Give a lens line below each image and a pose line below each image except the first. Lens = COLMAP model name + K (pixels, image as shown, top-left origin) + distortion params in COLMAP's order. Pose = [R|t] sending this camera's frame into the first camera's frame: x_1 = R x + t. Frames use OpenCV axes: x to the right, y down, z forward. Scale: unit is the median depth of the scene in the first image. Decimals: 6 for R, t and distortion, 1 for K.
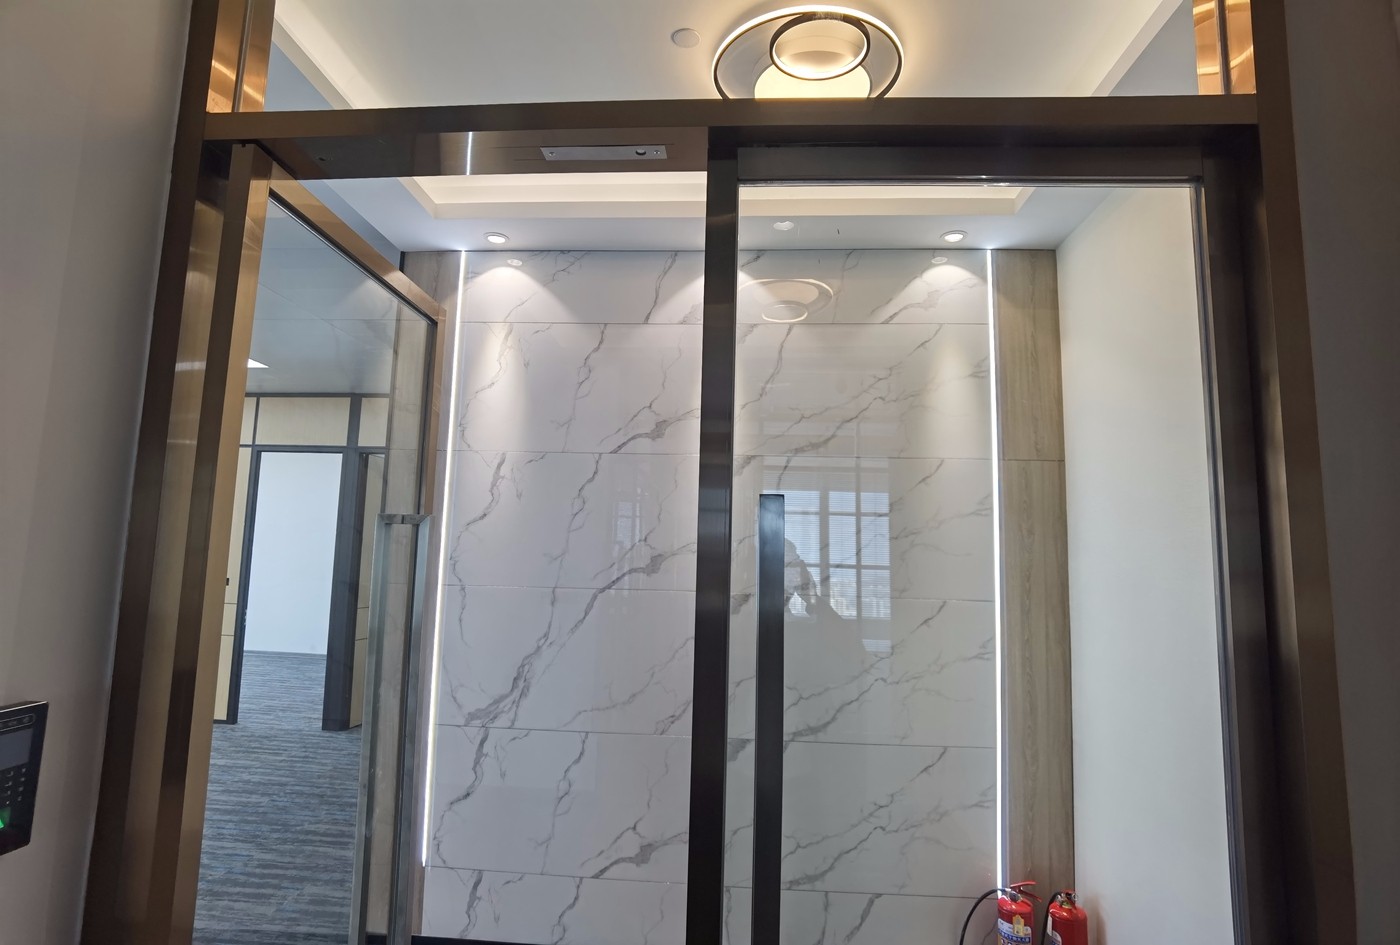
lens RADIAL K [[679.5, 0, 701.6], [0, 679.5, 467.2], [0, 0, 1]] dist [-0.067847, 0.034365]
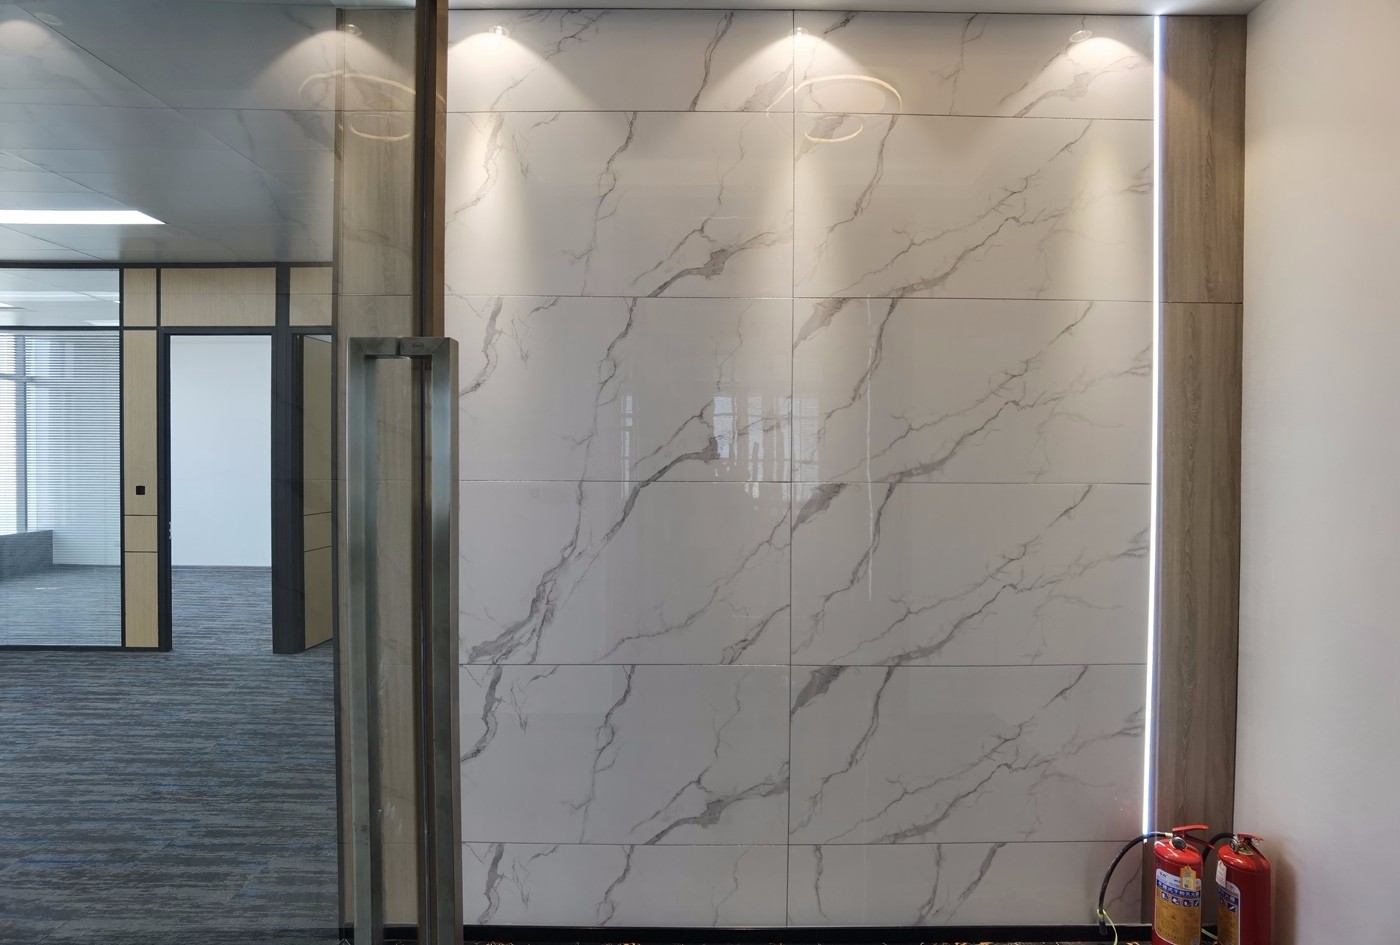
lens RADIAL K [[700.5, 0, 706.5], [0, 700.5, 453.6], [0, 0, 1]] dist [-0.055822, 0.023200]
pose [[0.997746, -0.019862, 0.064104, -0.128474], [0.011302, 0.991287, 0.131234, 0.051483], [-0.066152, -0.130213, 0.989277, 0.234992]]
